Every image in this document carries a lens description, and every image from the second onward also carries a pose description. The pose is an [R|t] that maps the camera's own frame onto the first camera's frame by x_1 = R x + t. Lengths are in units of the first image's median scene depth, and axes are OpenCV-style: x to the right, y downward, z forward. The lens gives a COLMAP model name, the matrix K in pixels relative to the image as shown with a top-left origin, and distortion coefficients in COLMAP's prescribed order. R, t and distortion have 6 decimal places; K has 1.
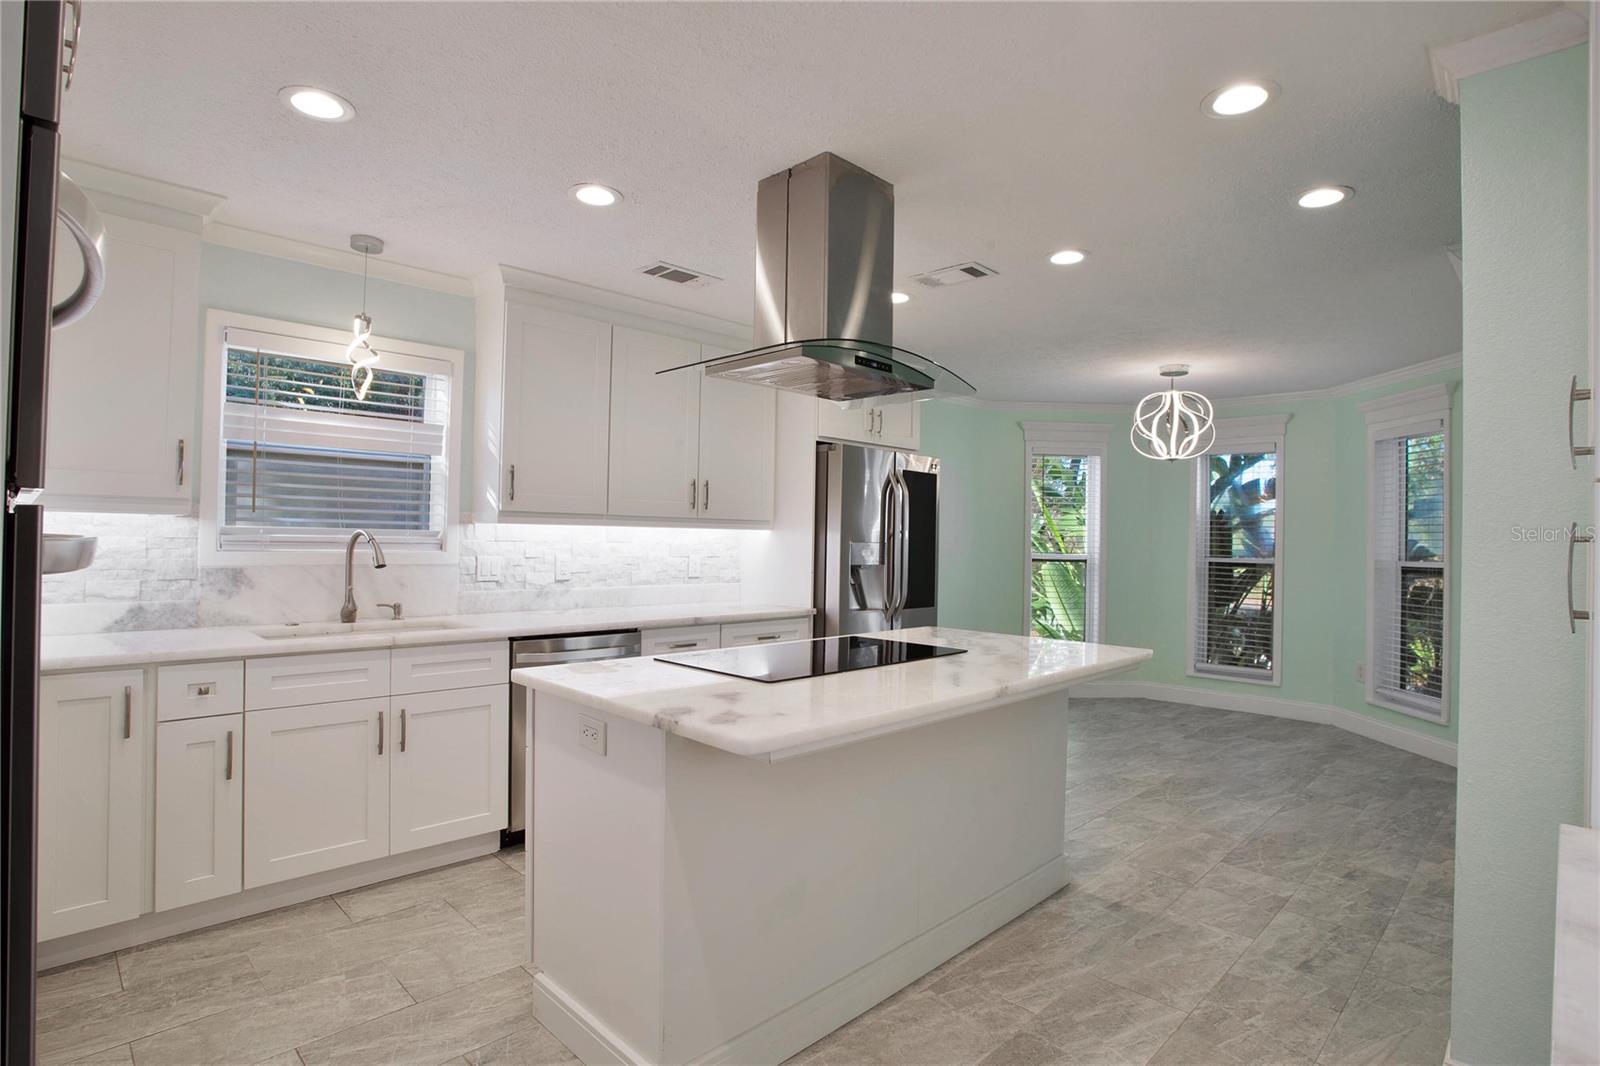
lens RADIAL K [[806.2, 0, 807.7], [0, 806.2, 523.7], [0, 0, 1]] dist [-0.031554, 0.008755]
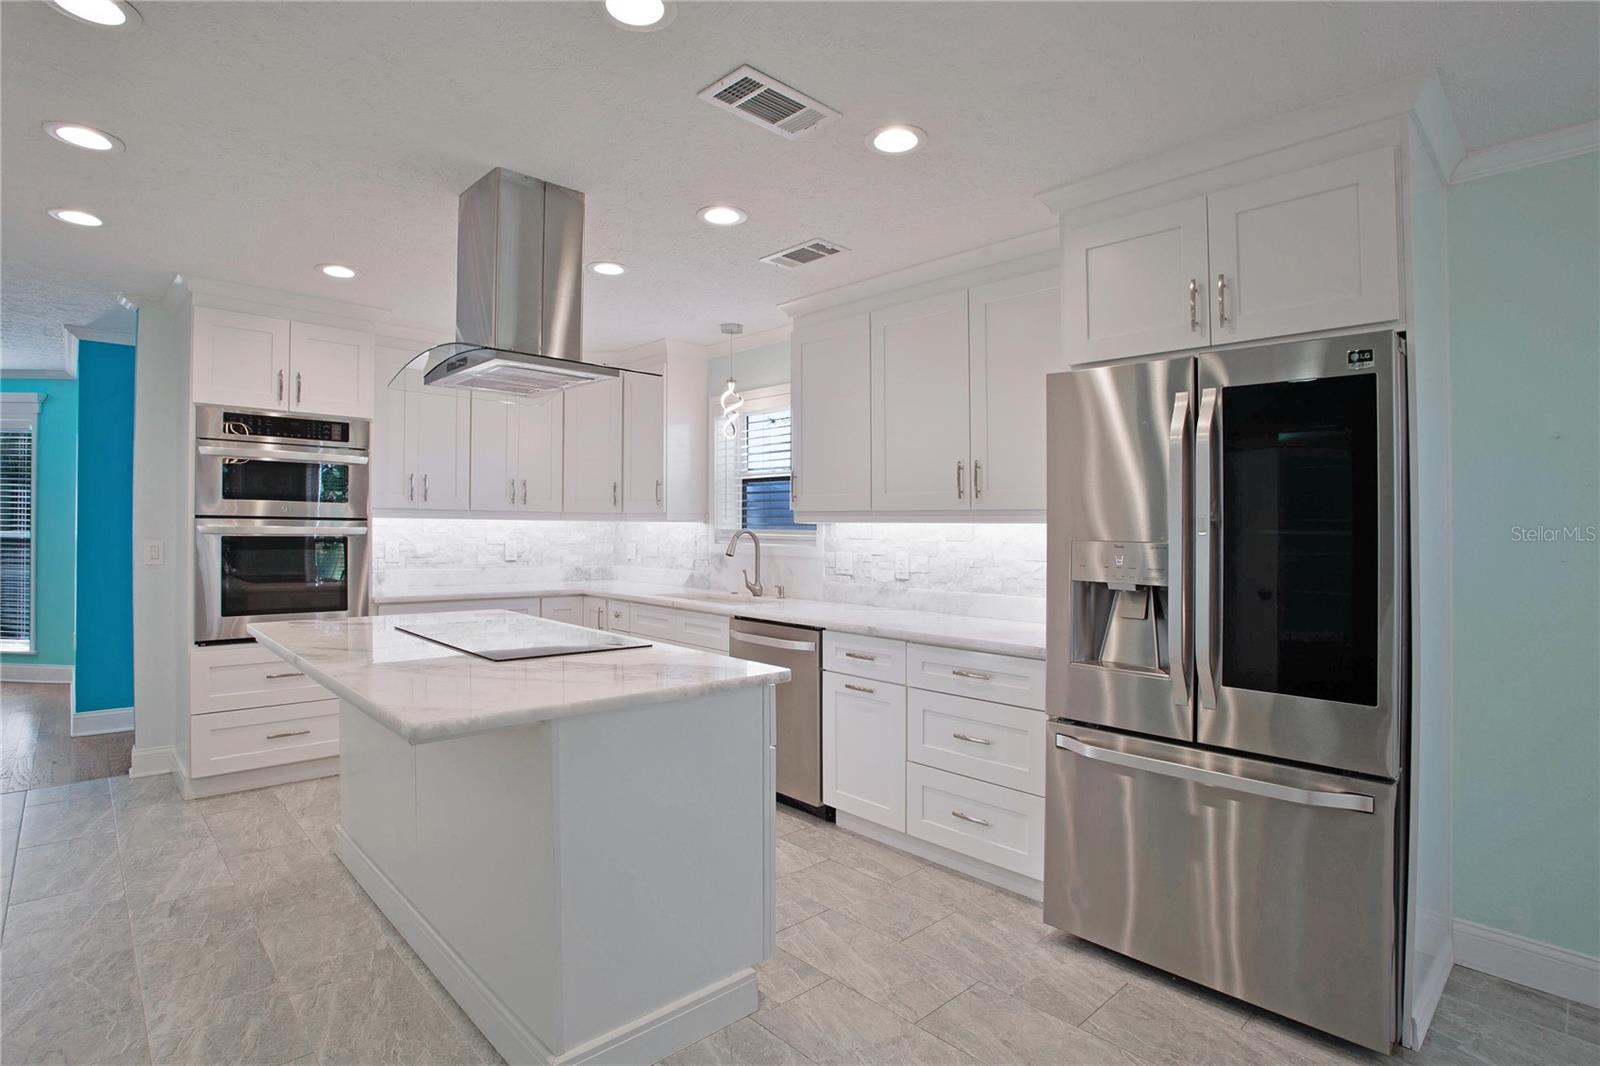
lens RADIAL K [[806.2, 0, 811.2], [0, 806.2, 539.1], [0, 0, 1]] dist [-0.031554, 0.008755]
pose [[-0.039885, -0.009581, -0.999158, 0.761138], [0.004560, 0.999942, -0.009771, 0.033416], [0.999194, -0.004946, -0.039839, 1.027186]]
